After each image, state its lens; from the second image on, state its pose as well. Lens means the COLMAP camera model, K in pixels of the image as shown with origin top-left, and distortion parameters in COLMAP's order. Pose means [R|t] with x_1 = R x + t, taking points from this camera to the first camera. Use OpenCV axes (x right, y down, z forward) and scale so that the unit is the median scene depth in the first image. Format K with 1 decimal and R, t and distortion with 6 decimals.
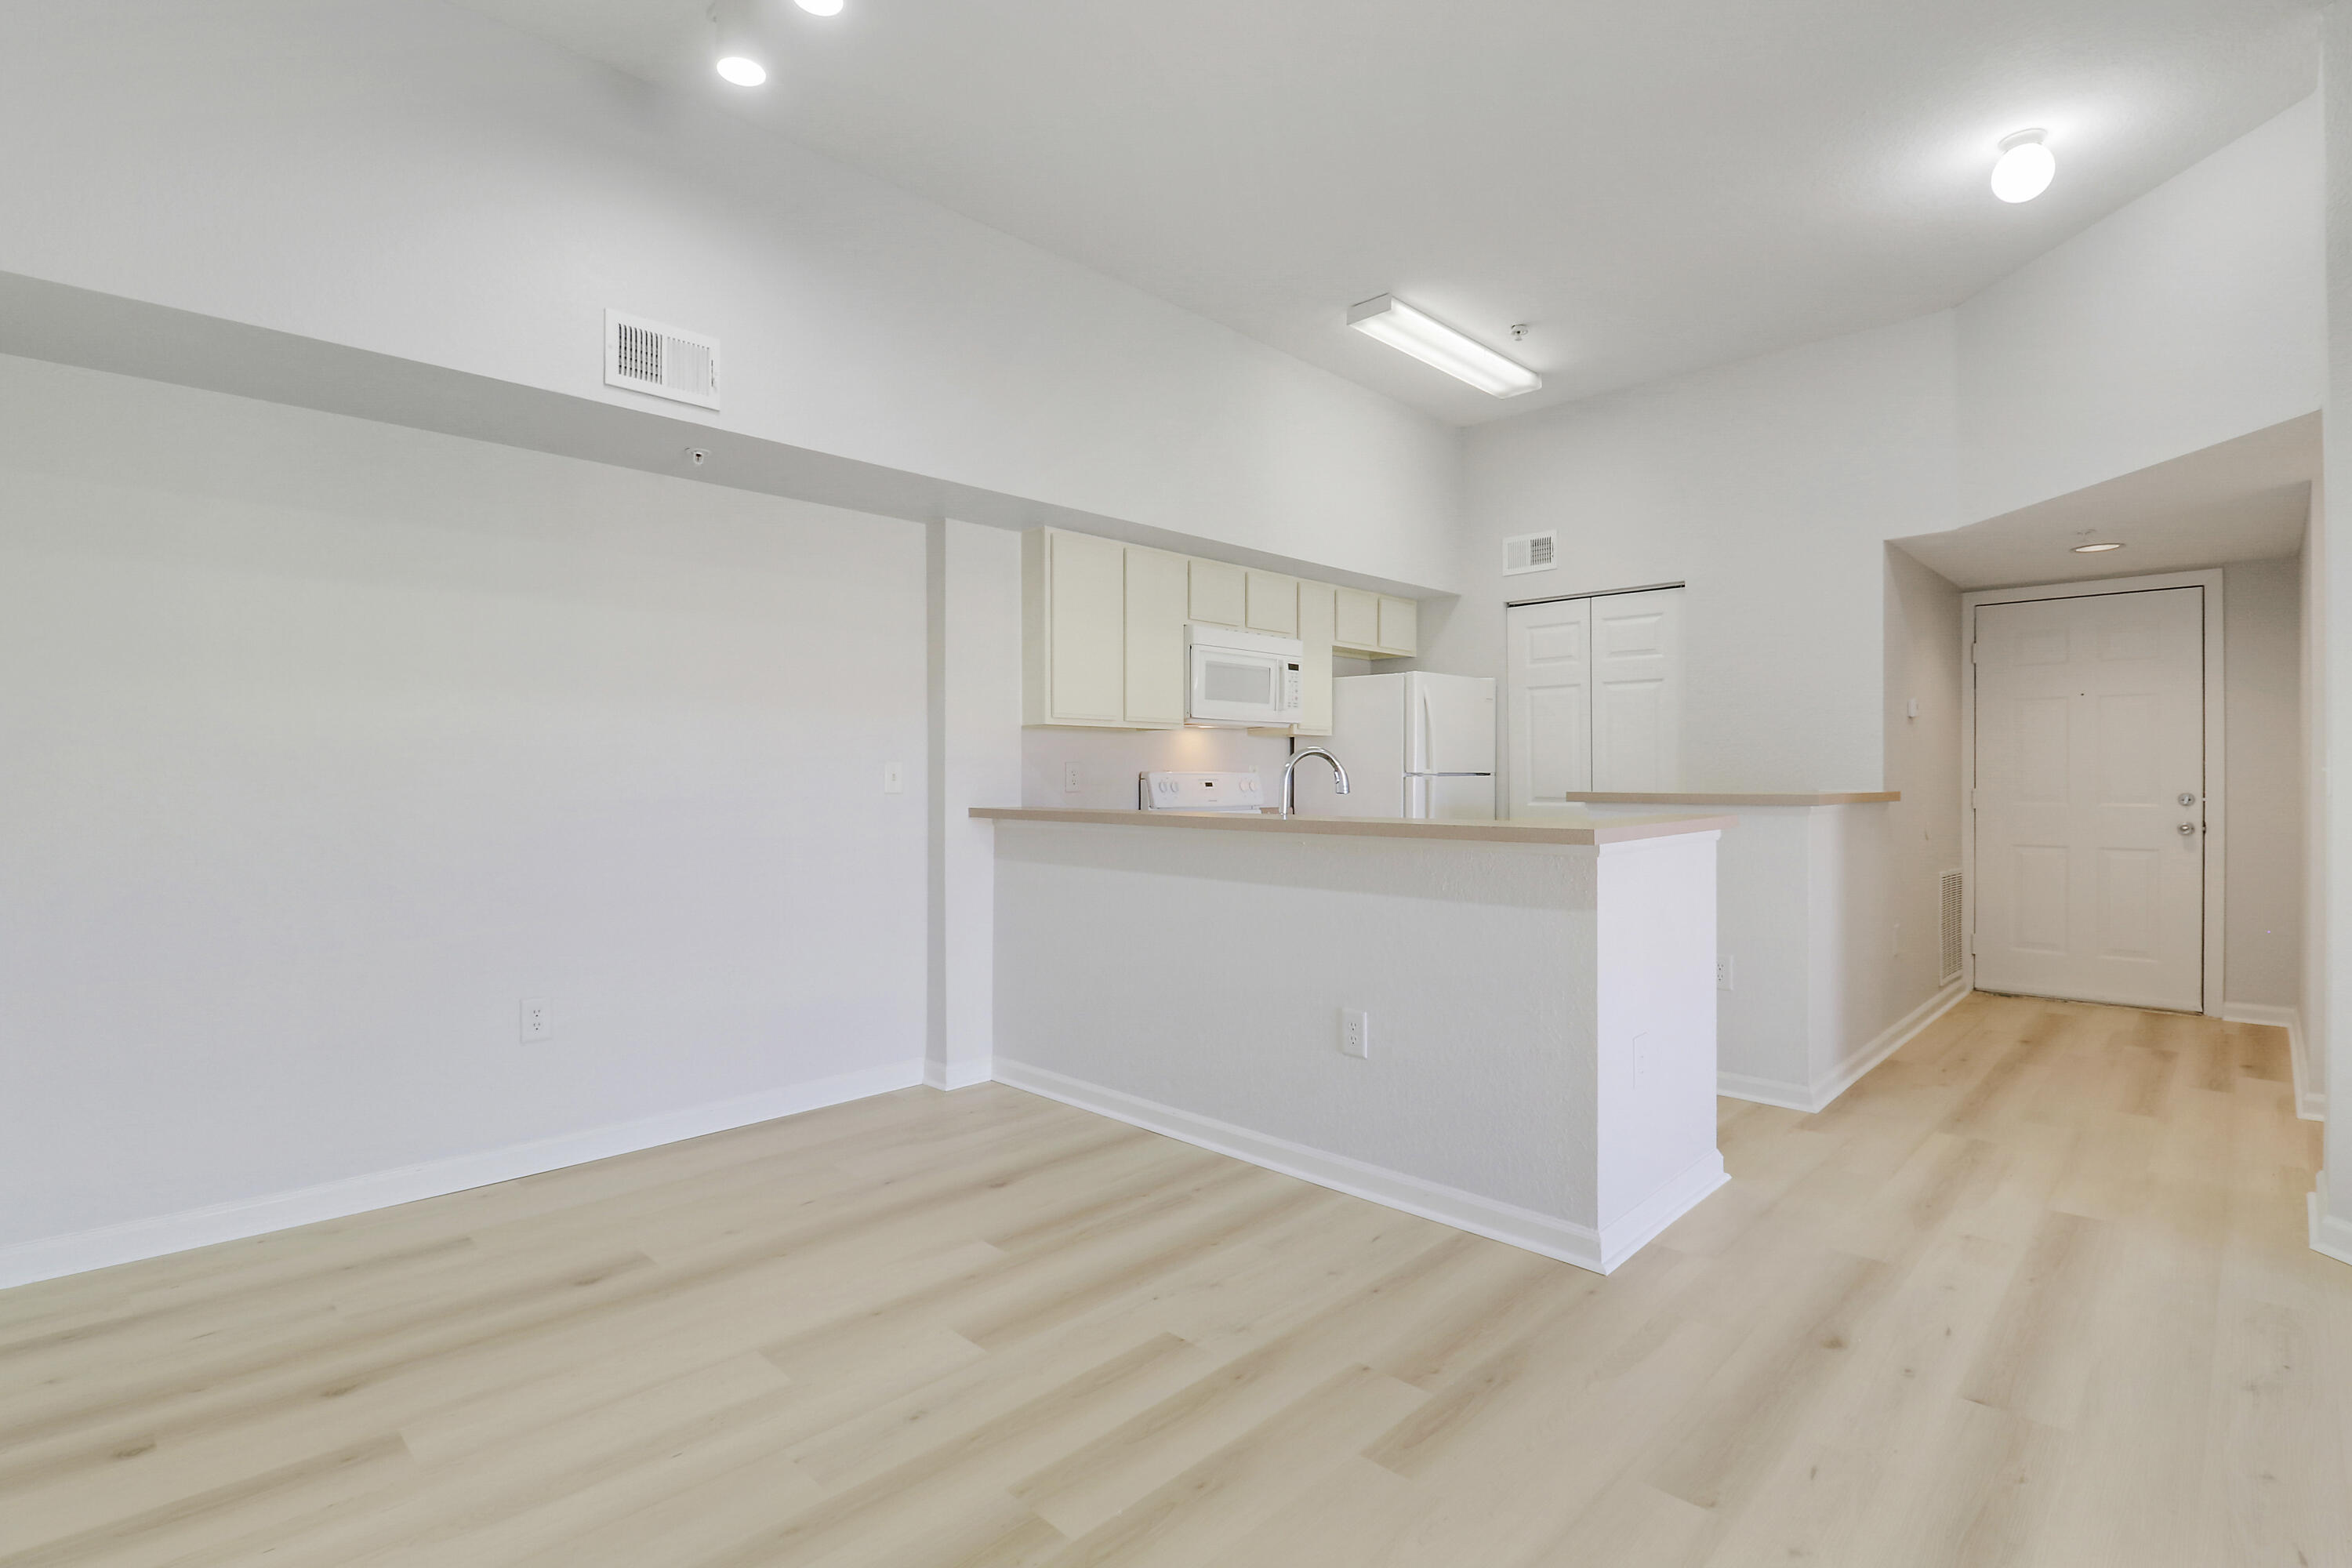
lens RADIAL K [[1114.0, 0, 1182.1], [0, 1114.0, 780.9], [0, 0, 1]] dist [-0.003027, -0.009264]
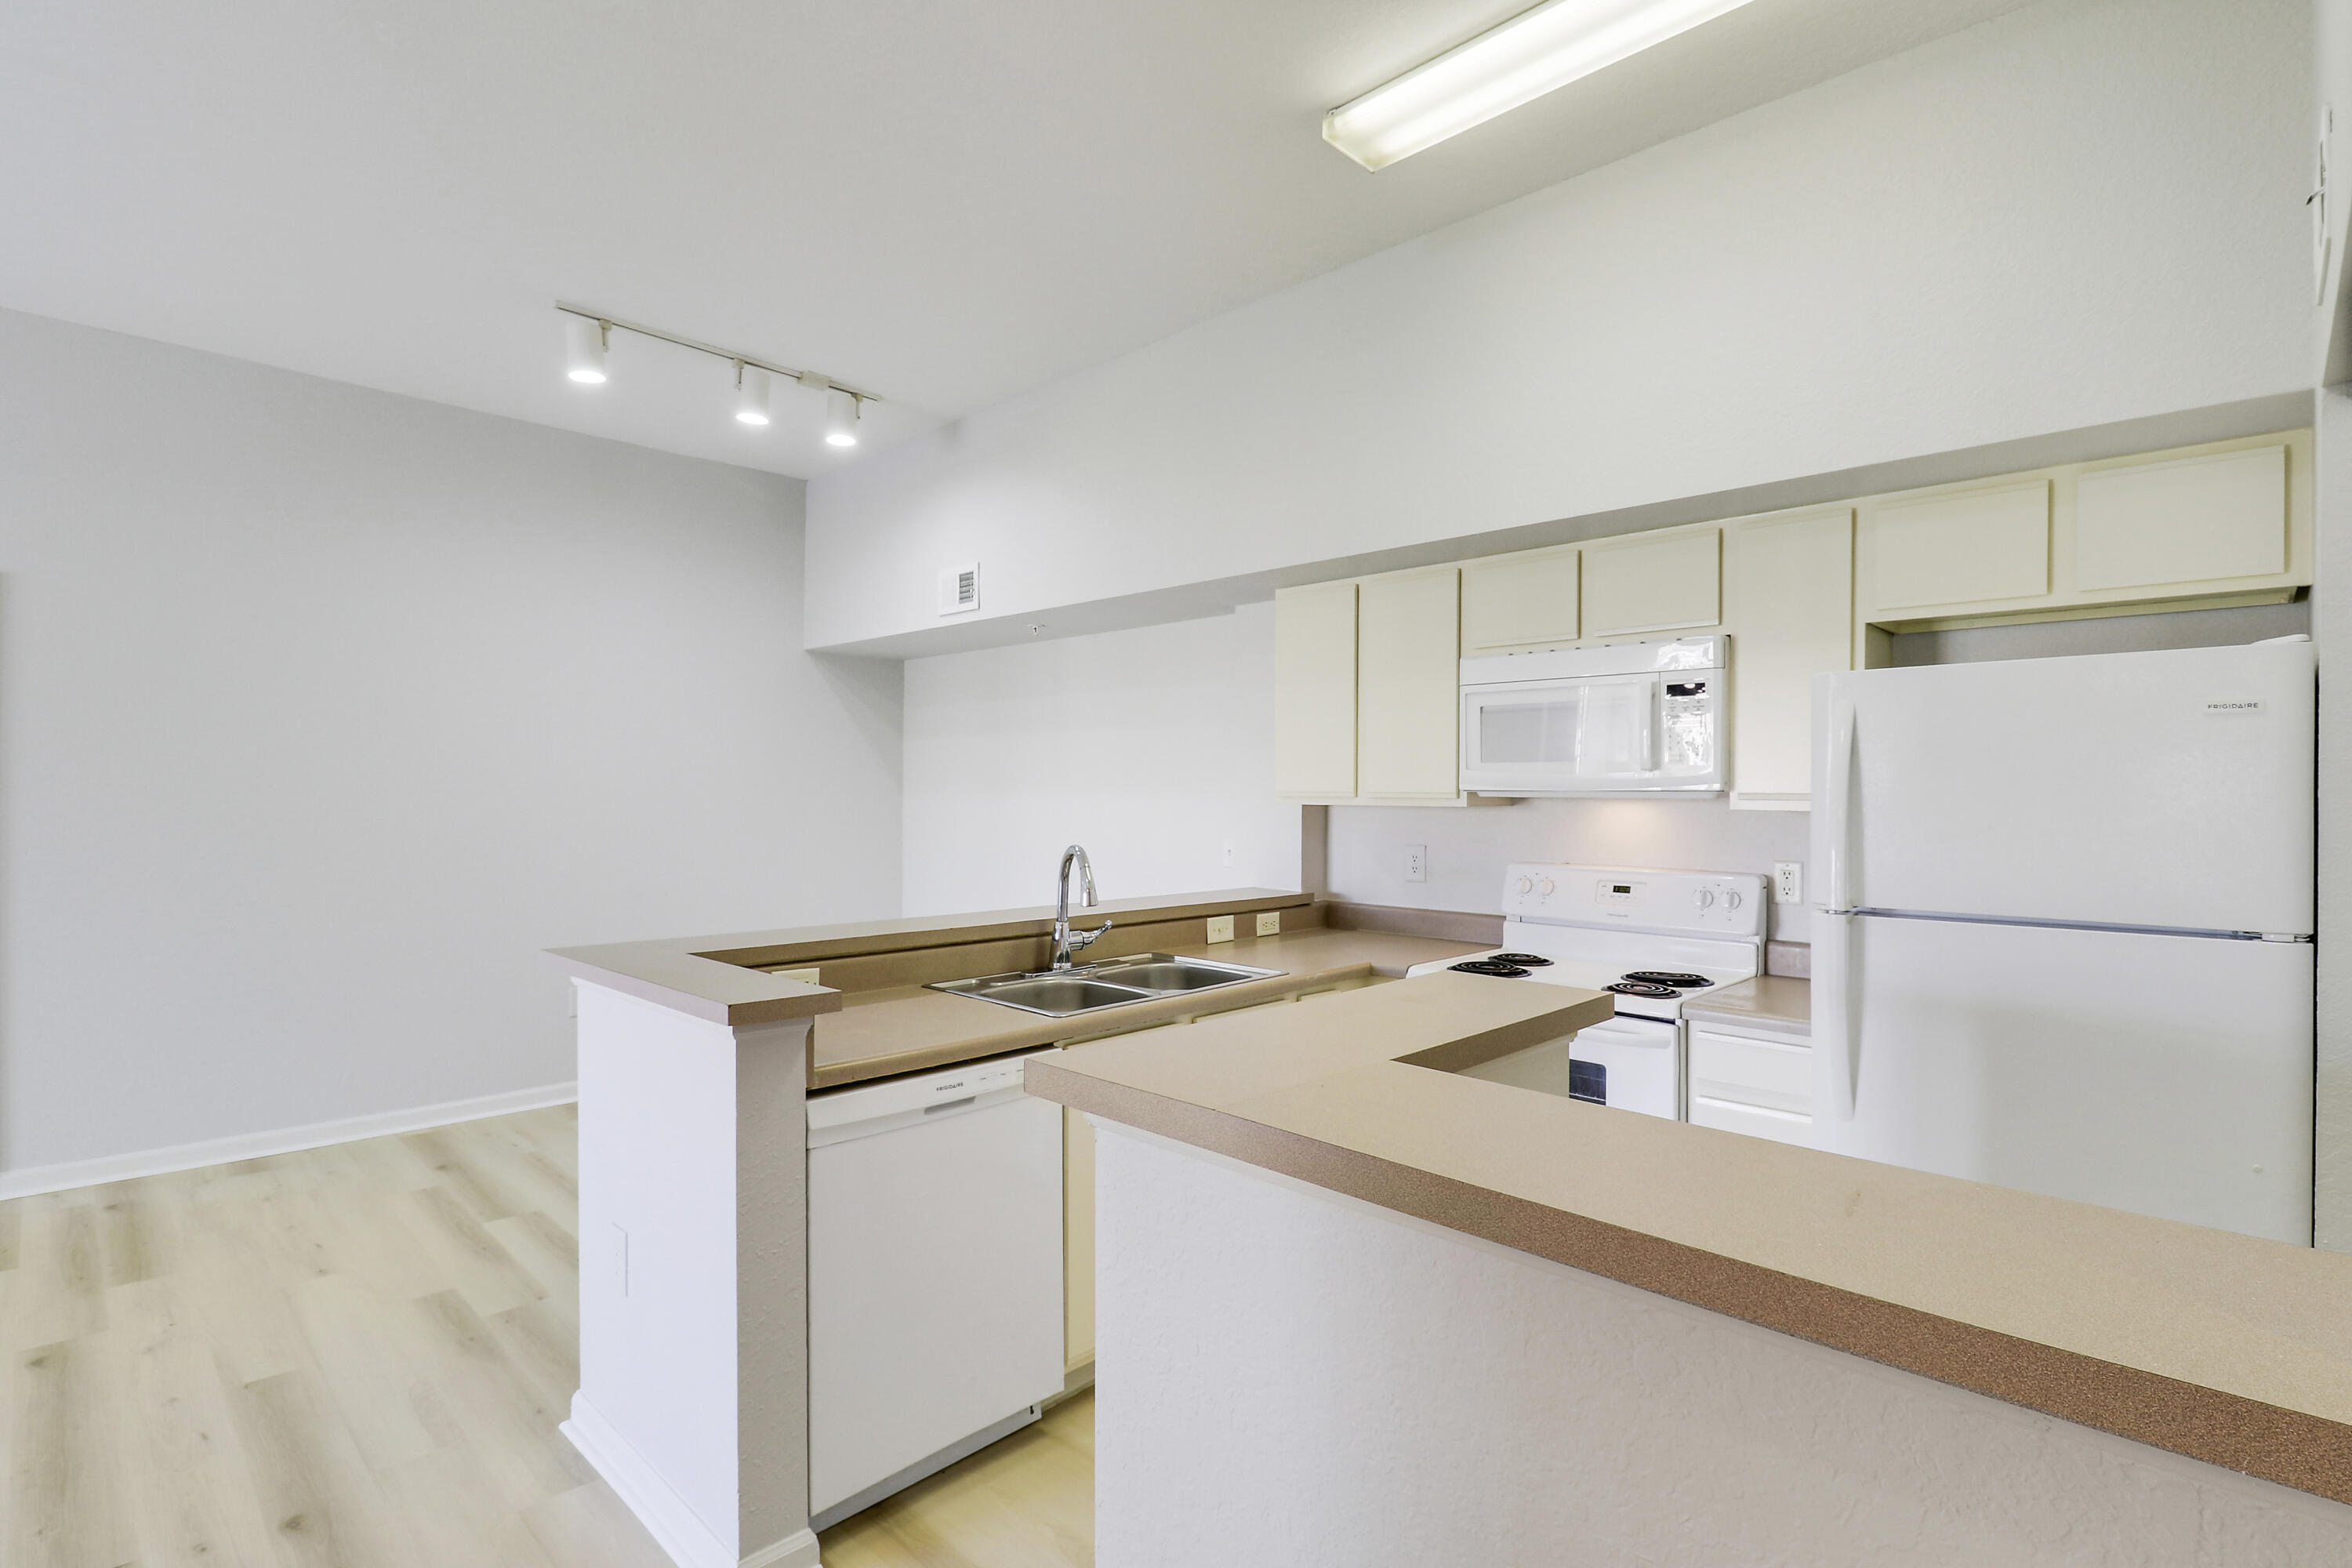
lens RADIAL K [[1114.0, 0, 1185.4], [0, 1114.0, 793.4], [0, 0, 1]] dist [-0.003027, -0.009264]
pose [[0.007138, -0.000421, -0.999974, 0.705397], [-0.011109, 0.999938, -0.000501, -0.051636], [0.999913, 0.011112, 0.007132, 0.807727]]
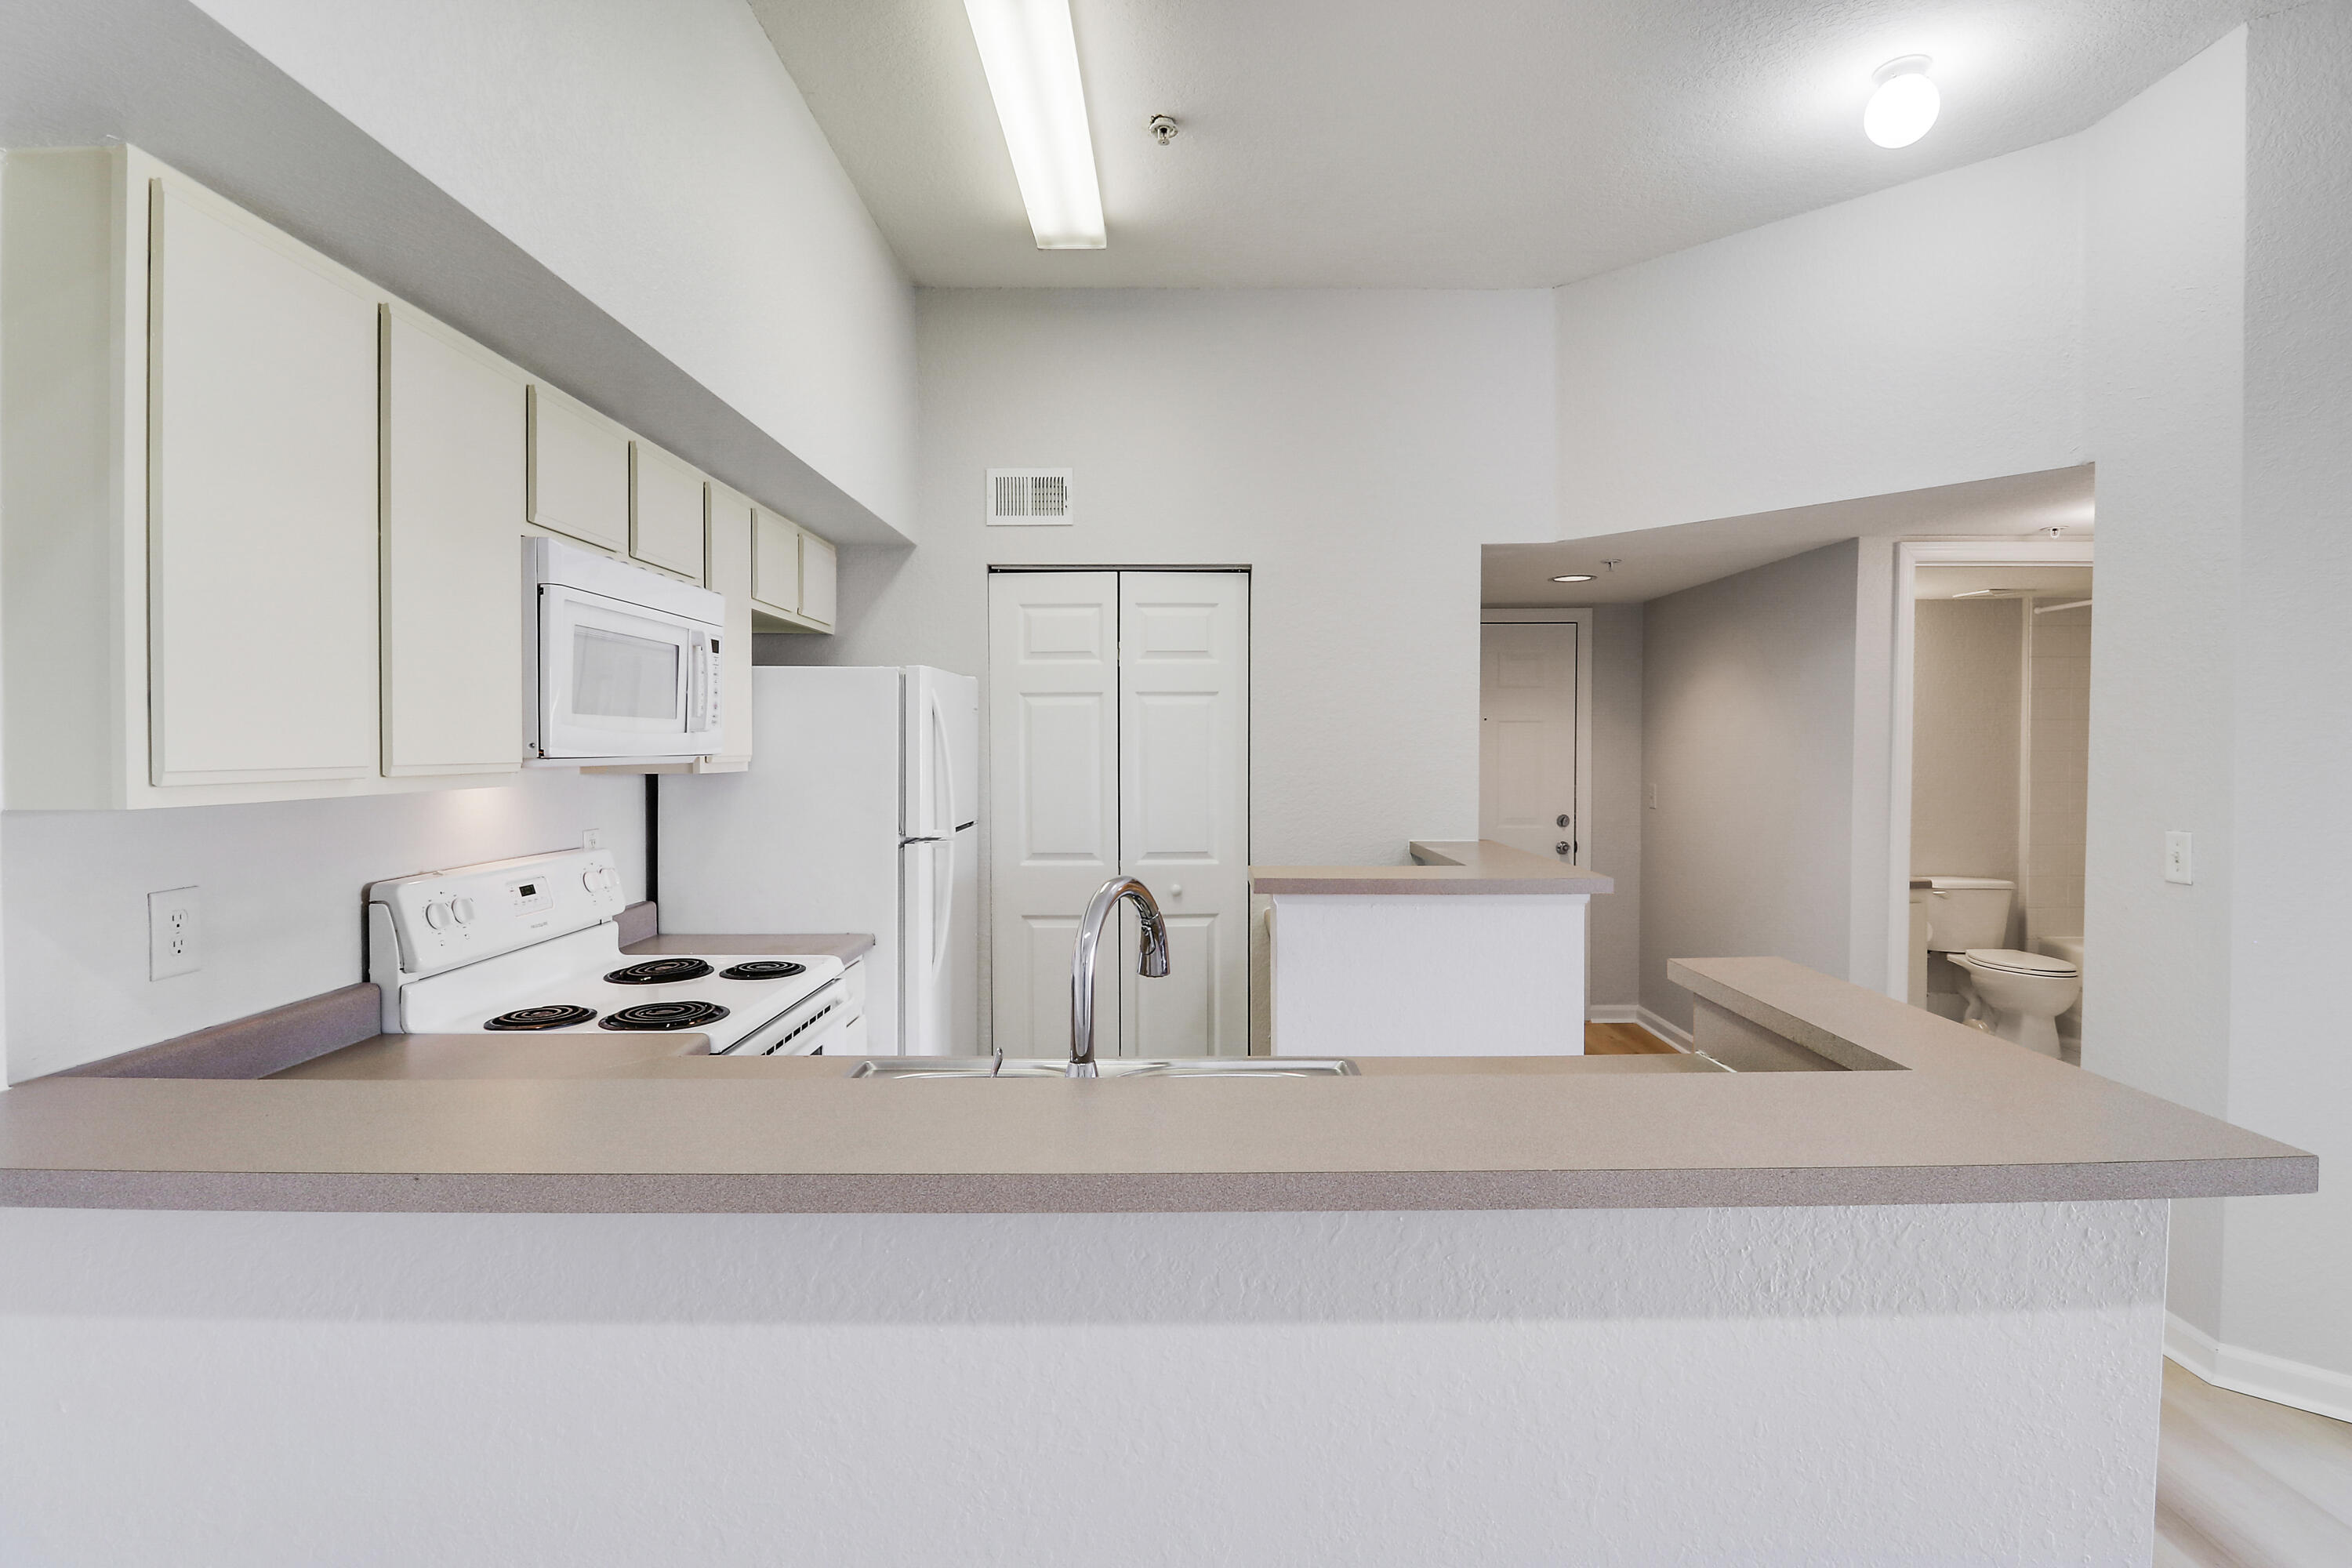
lens RADIAL K [[1114.0, 0, 1185.1], [0, 1114.0, 758.1], [0, 0, 1]] dist [-0.003027, -0.009264]
pose [[0.709716, -0.009256, 0.704427, -0.115800], [0.003560, 0.999948, 0.009552, -0.058898], [-0.704479, -0.004271, 0.709712, 0.522768]]
